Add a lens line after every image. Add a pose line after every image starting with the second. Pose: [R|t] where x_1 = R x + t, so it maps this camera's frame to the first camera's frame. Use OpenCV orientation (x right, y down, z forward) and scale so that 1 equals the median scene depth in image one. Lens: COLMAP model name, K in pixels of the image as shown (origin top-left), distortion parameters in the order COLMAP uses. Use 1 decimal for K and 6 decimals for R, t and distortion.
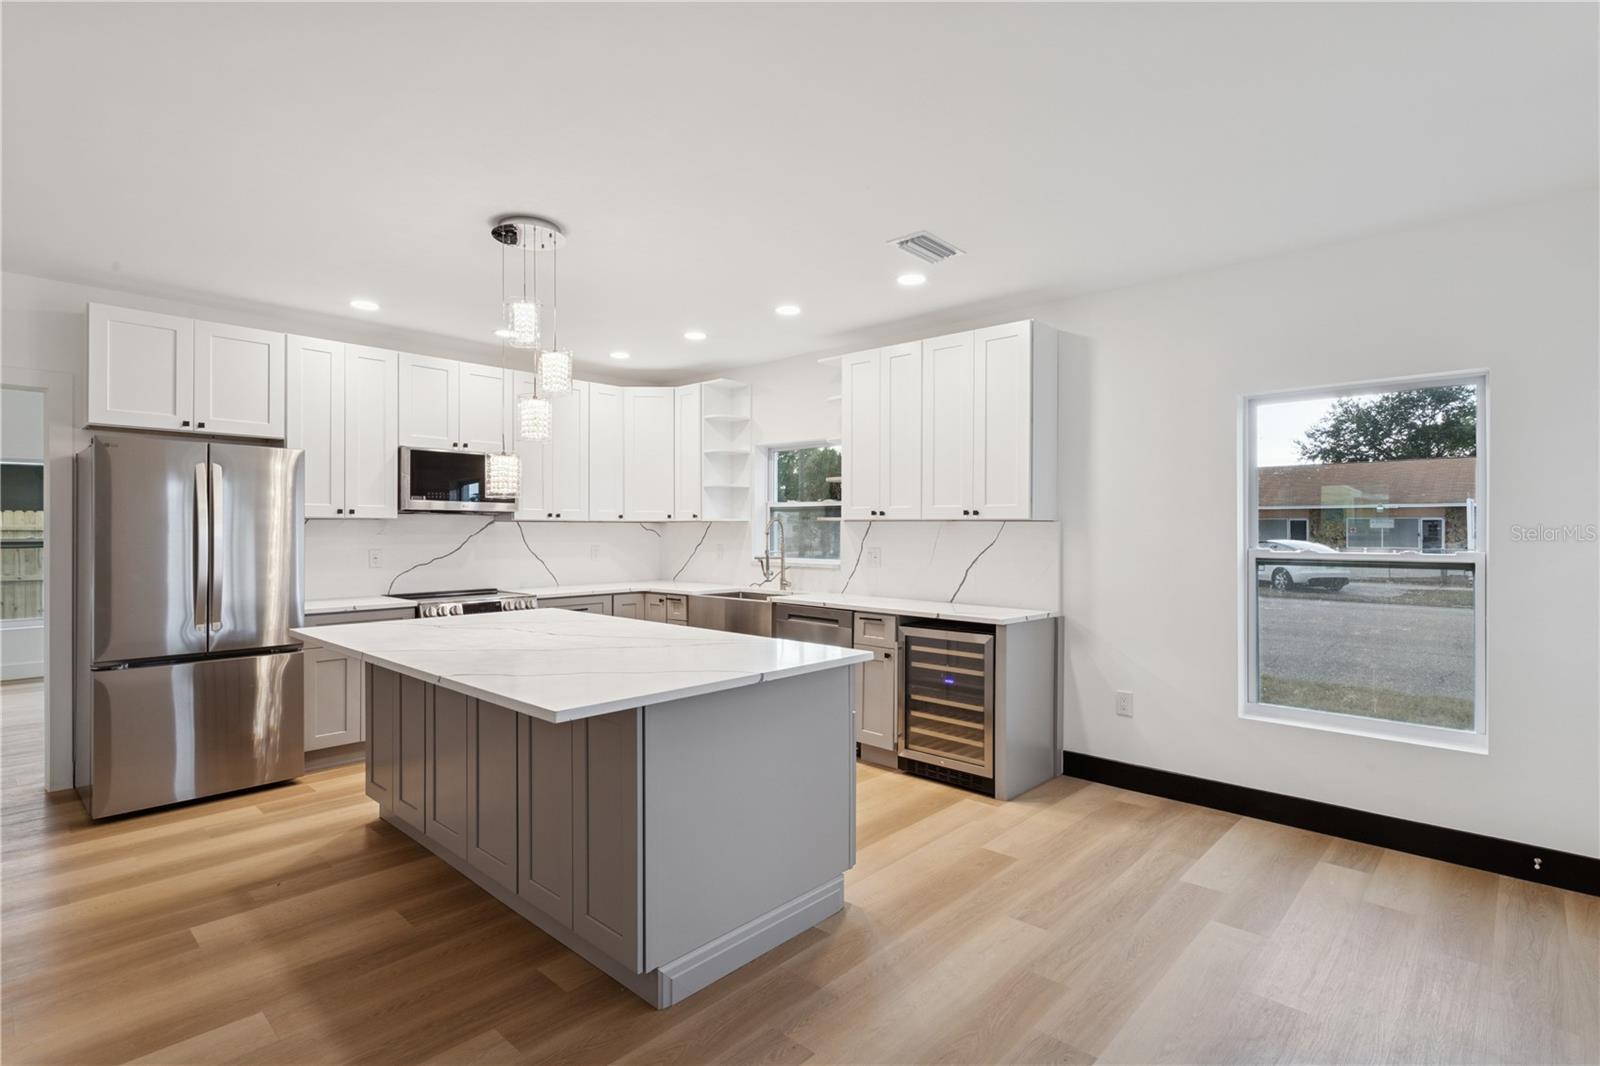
lens RADIAL K [[769.4, 0, 797.9], [0, 769.4, 528.8], [0, 0, 1]] dist [-0.000522, 0.000151]
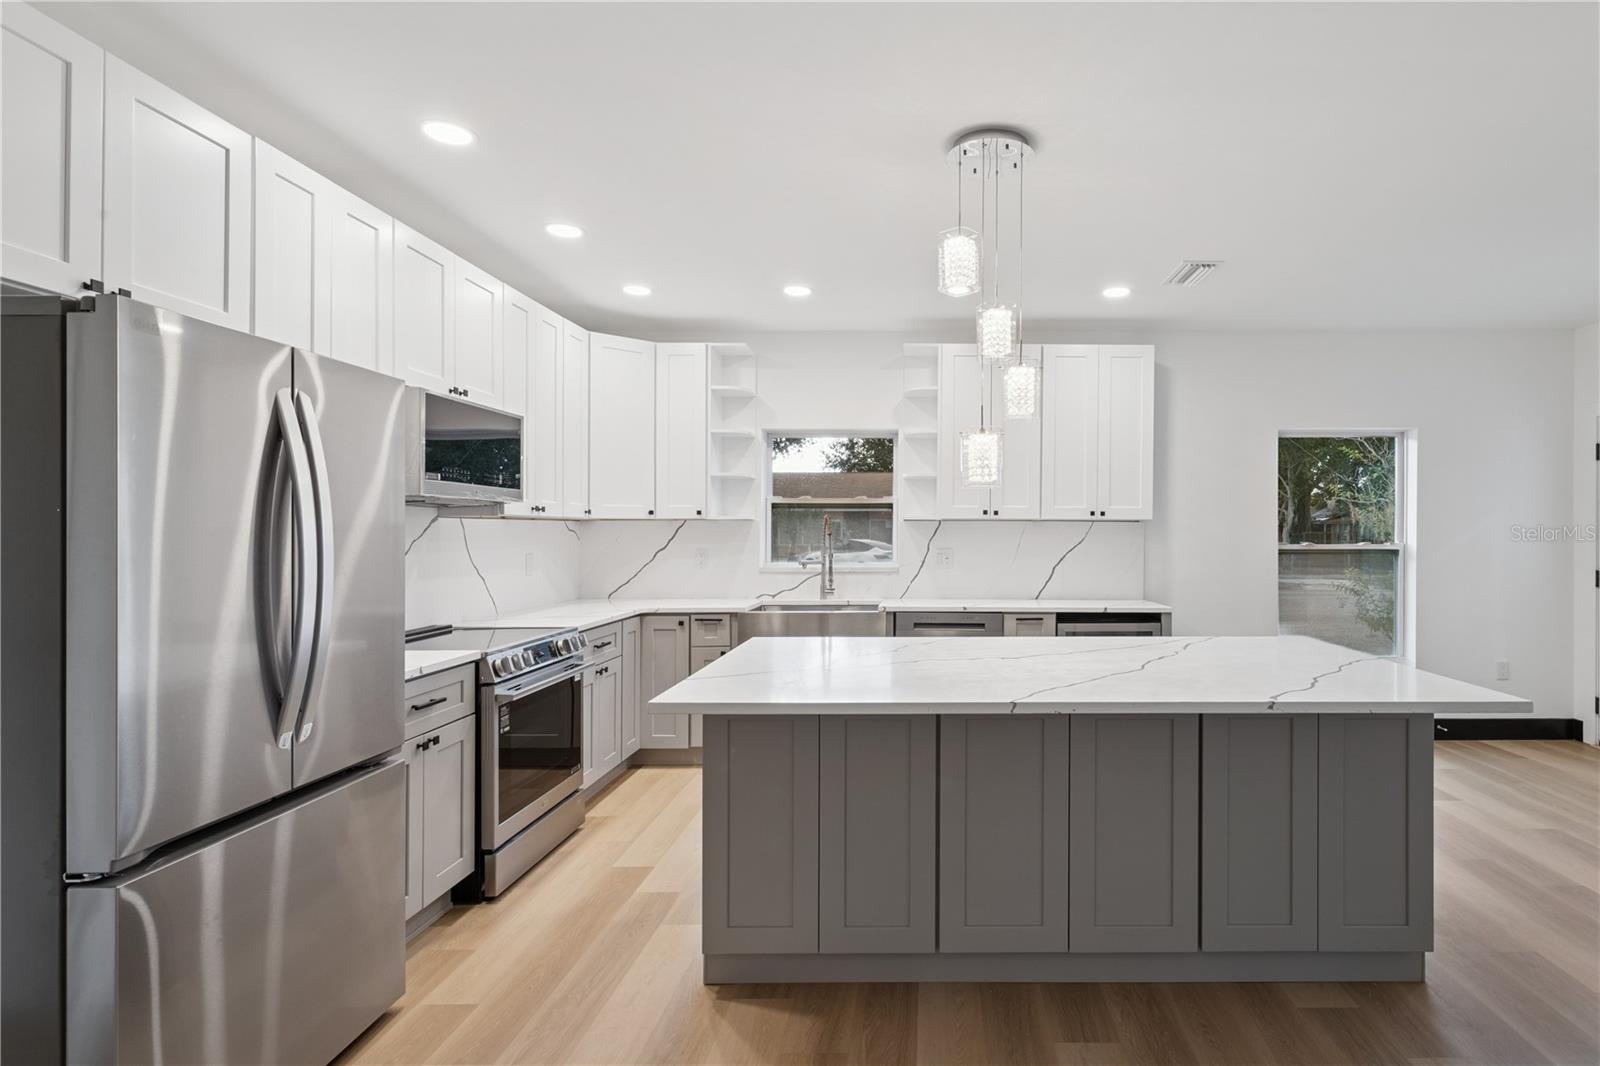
lens RADIAL K [[818.0, 0, 929.4], [0, 818.0, 528.1], [0, 0, 1]] dist [0.000925, 0.000560]
pose [[0.726816, -0.000123, 0.686833, -0.623898], [0.001400, 0.999998, -0.001303, 0.000453], [-0.686831, 0.001908, 0.726815, 0.276750]]
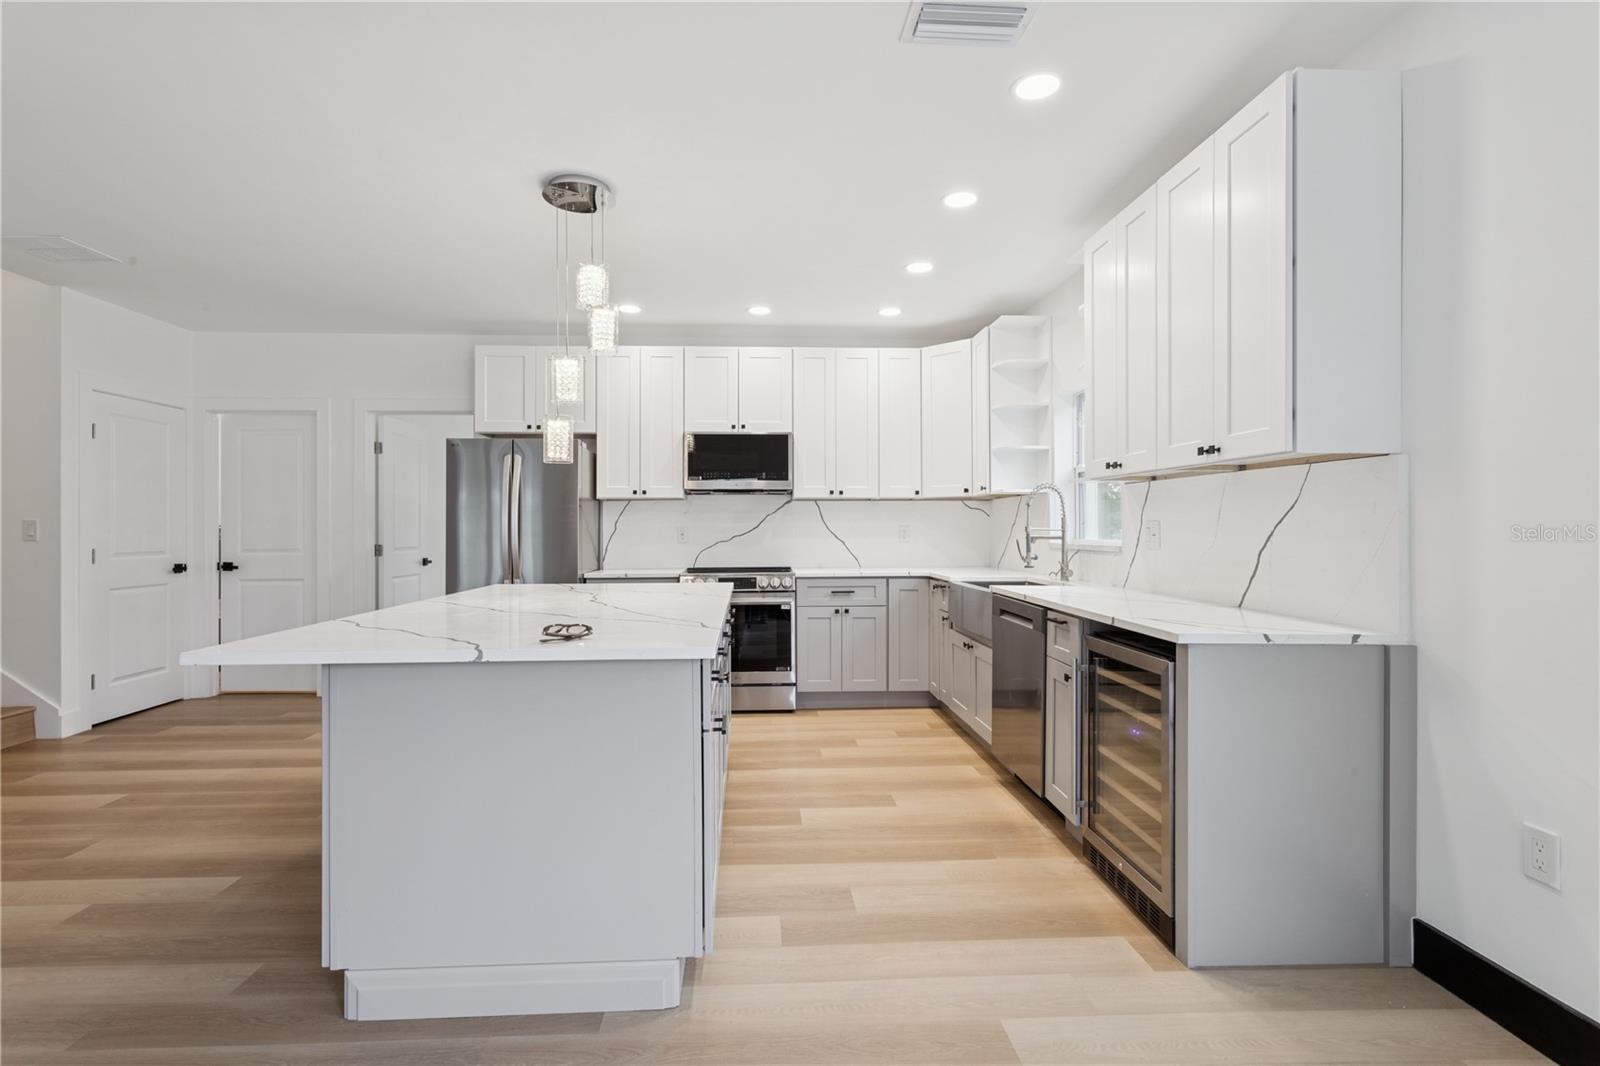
lens RADIAL K [[761.9, 0, 795.2], [0, 761.9, 526.4], [0, 0, 1]] dist [0.000930, 0.000258]
pose [[0.719585, -0.005725, -0.694381, 0.338813], [0.003616, 0.999983, -0.004498, 0.031820], [0.694395, 0.000726, 0.719594, 0.314330]]
